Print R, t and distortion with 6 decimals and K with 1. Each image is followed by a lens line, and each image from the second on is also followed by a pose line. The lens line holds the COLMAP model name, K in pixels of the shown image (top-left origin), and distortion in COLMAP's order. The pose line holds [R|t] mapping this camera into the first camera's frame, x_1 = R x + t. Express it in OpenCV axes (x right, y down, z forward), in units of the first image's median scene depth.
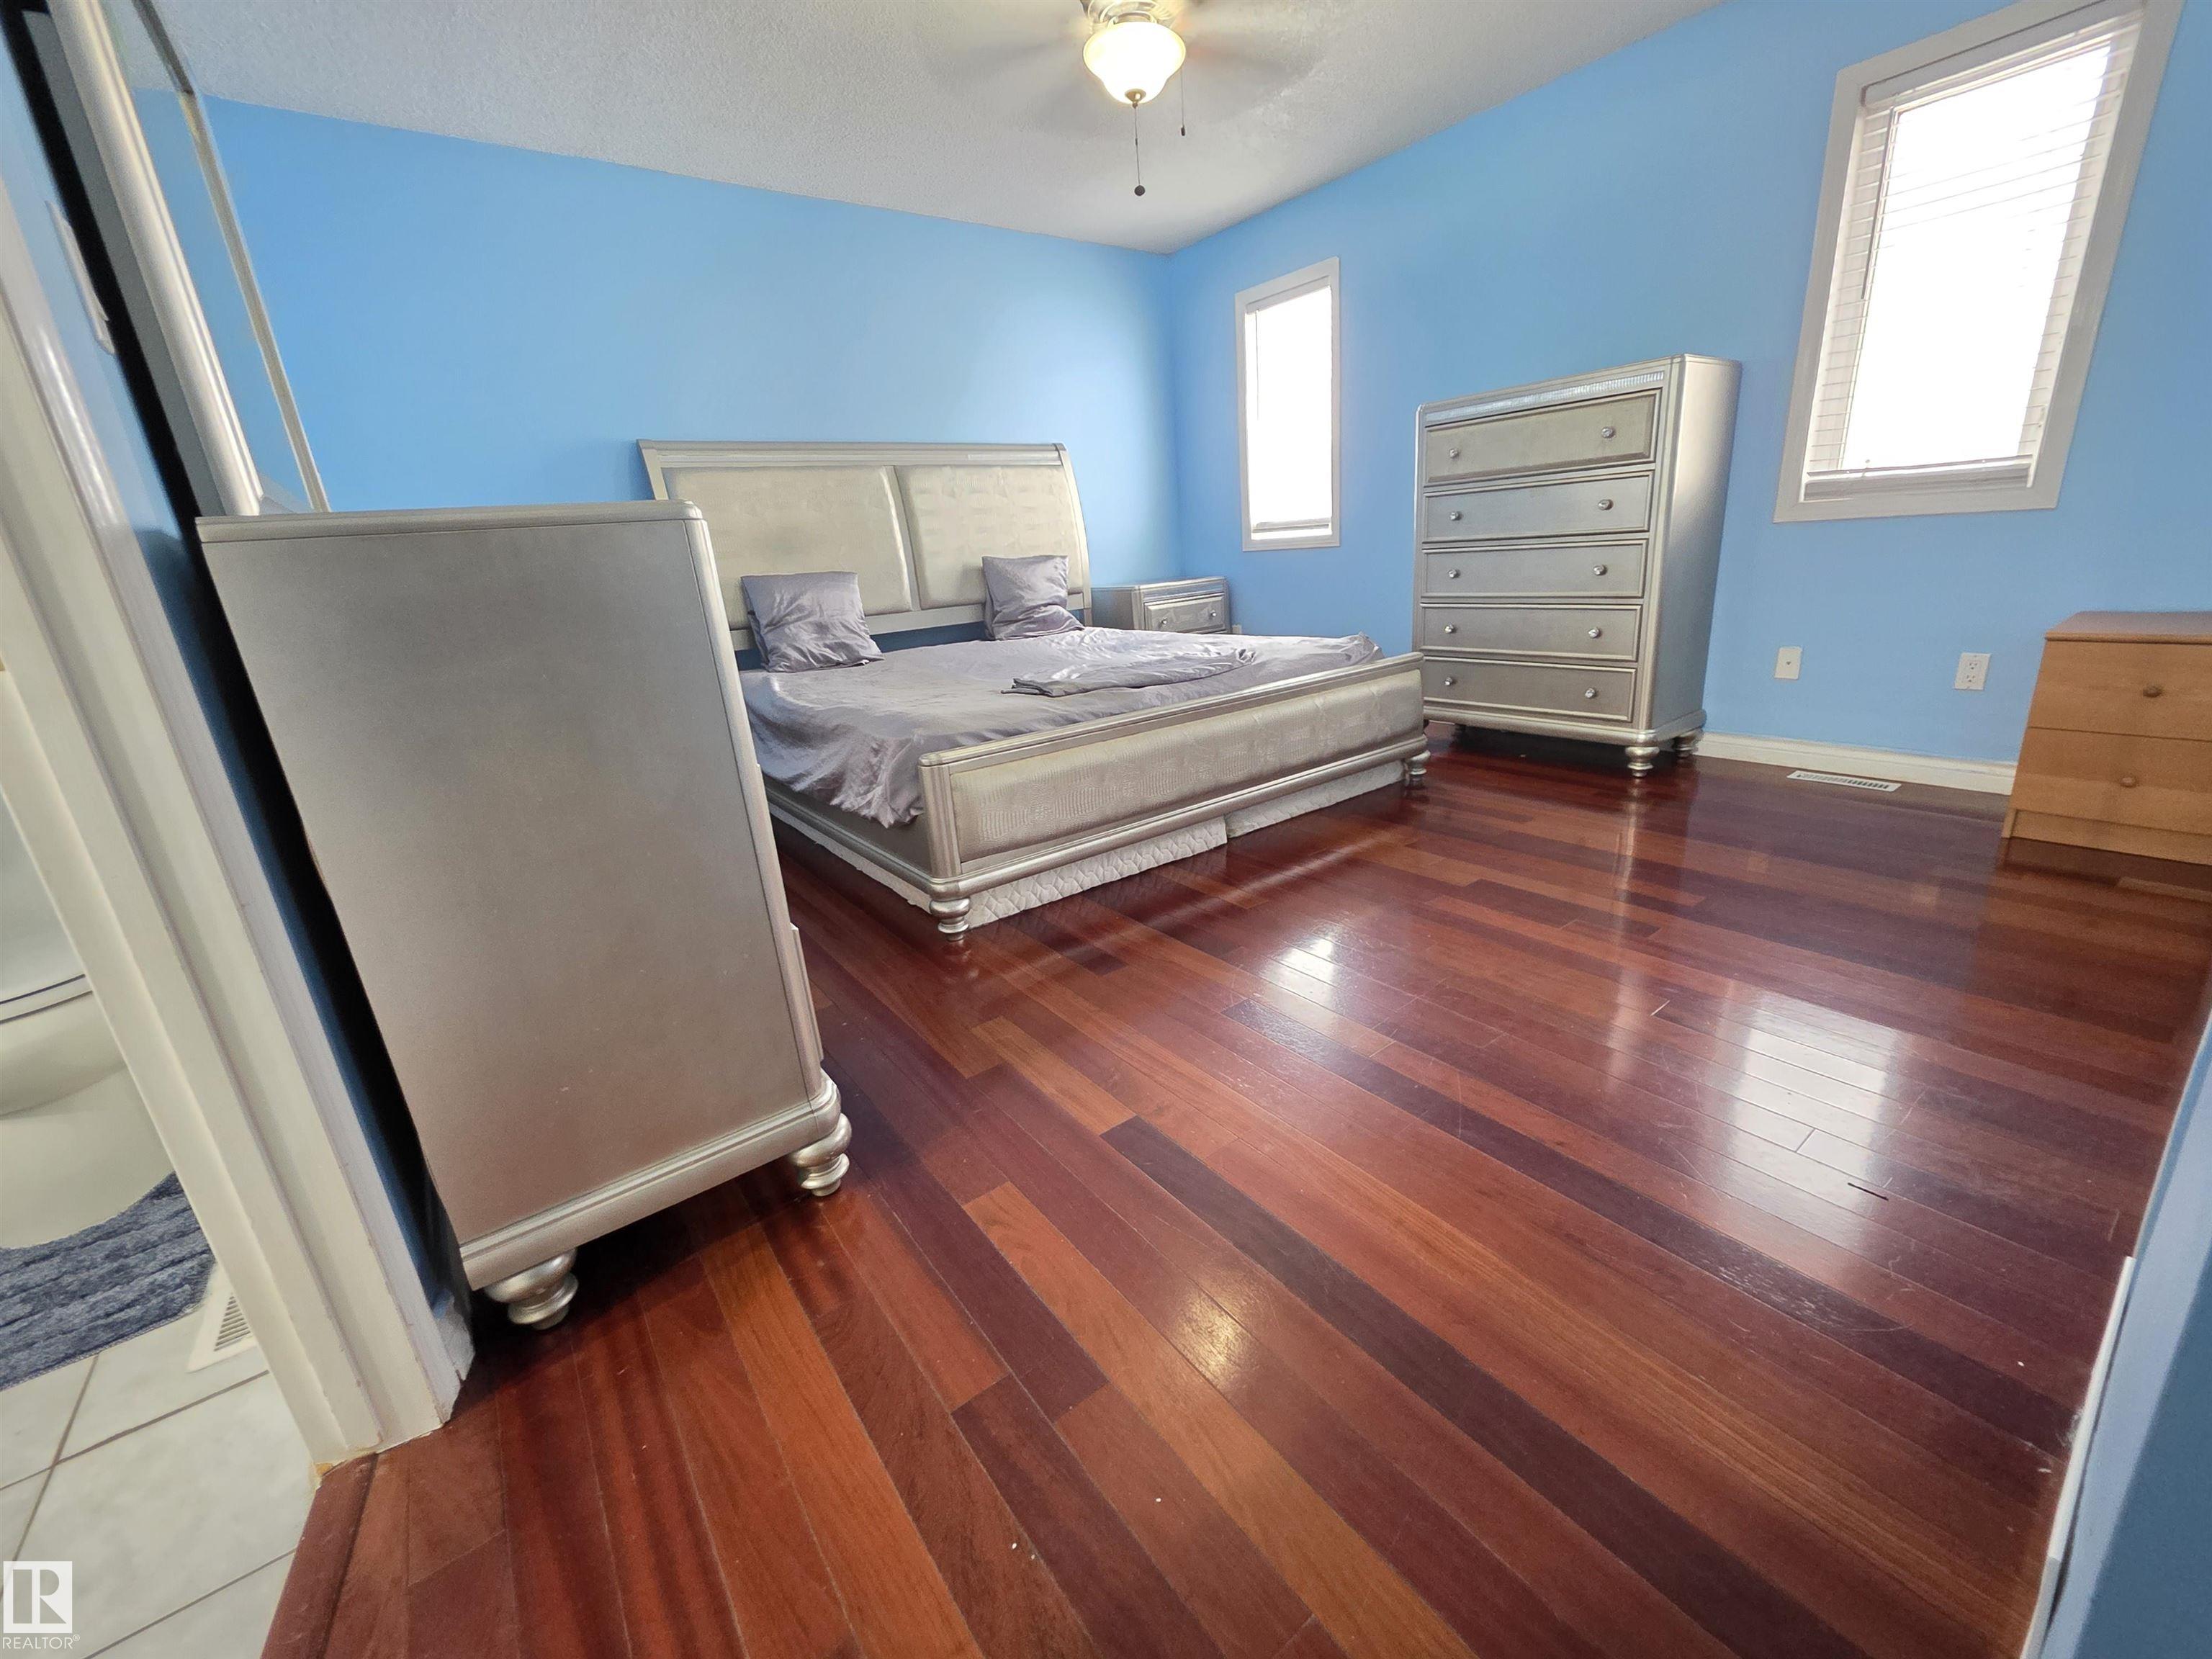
lens RADIAL K [[886.7, 0, 1118.3], [0, 886.7, 825.1], [0, 0, 1]] dist [0.002452, -0.000743]
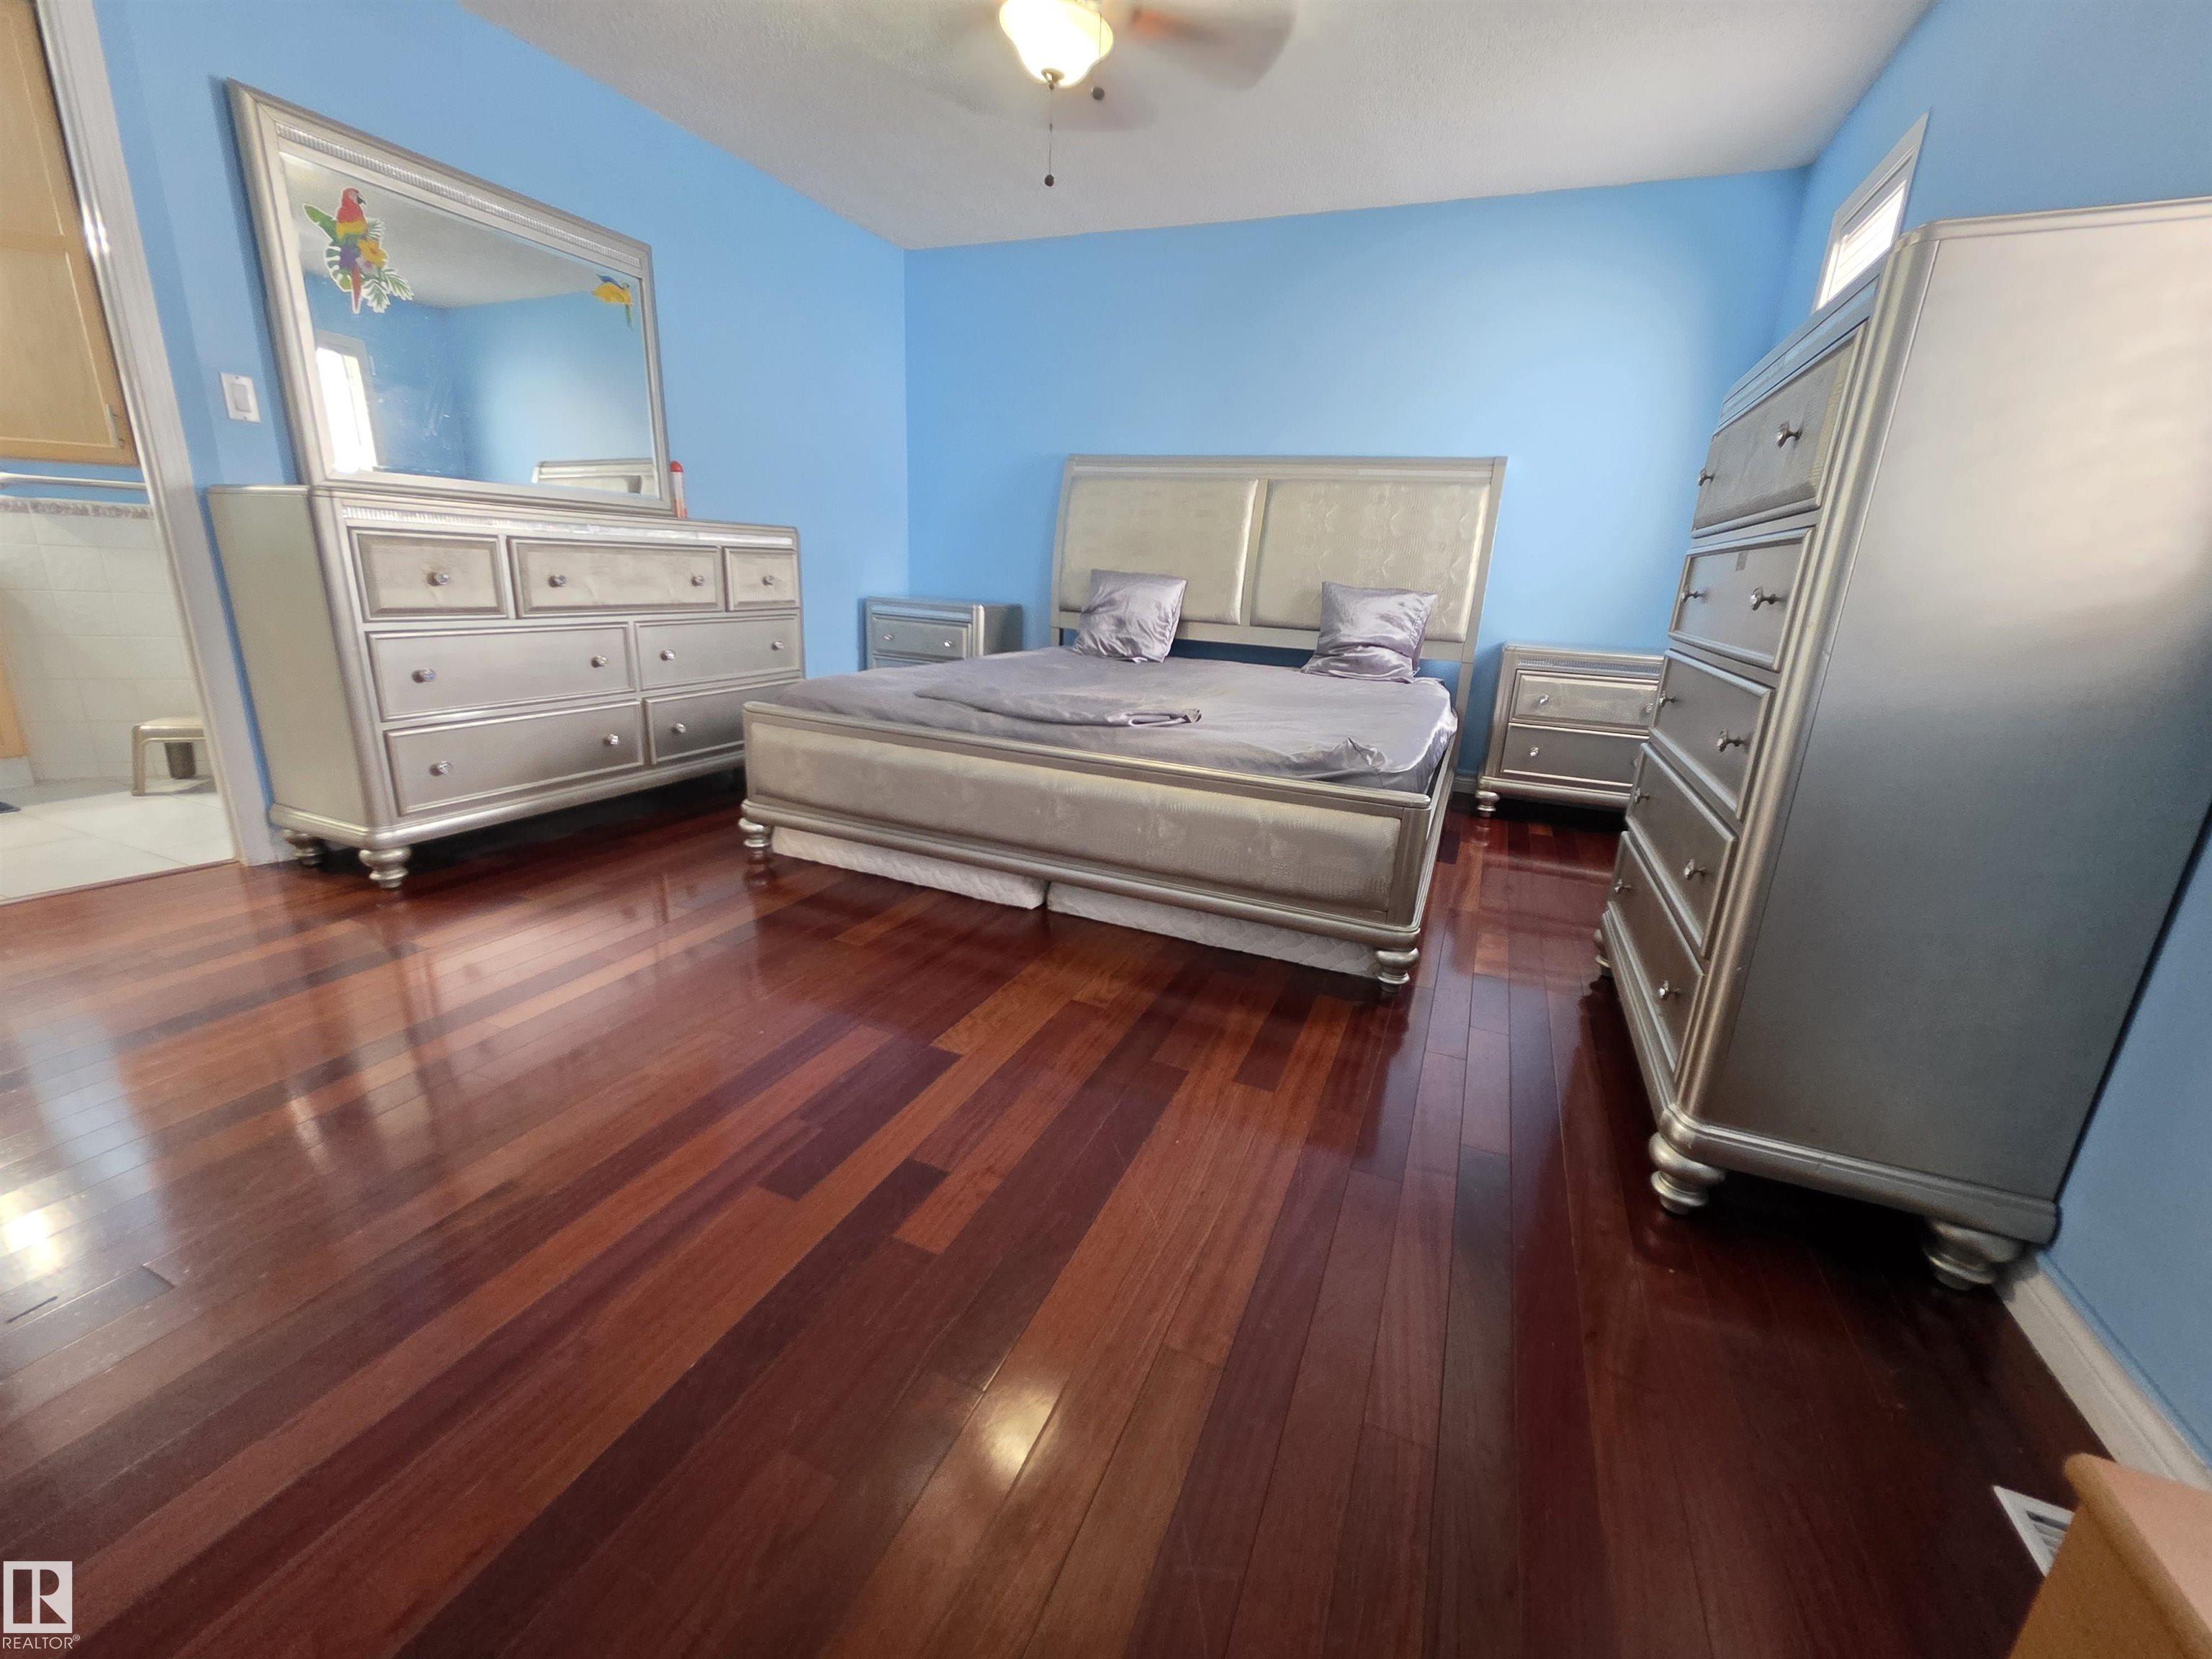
lens RADIAL K [[886.7, 0, 1113.7], [0, 886.7, 825.3], [0, 0, 1]] dist [0.002452, -0.000743]
pose [[0.483196, 0.335010, -0.808882, 0.634548], [-0.344052, 0.922226, 0.176429, -0.180927], [0.805077, 0.193047, 0.560877, 0.421318]]
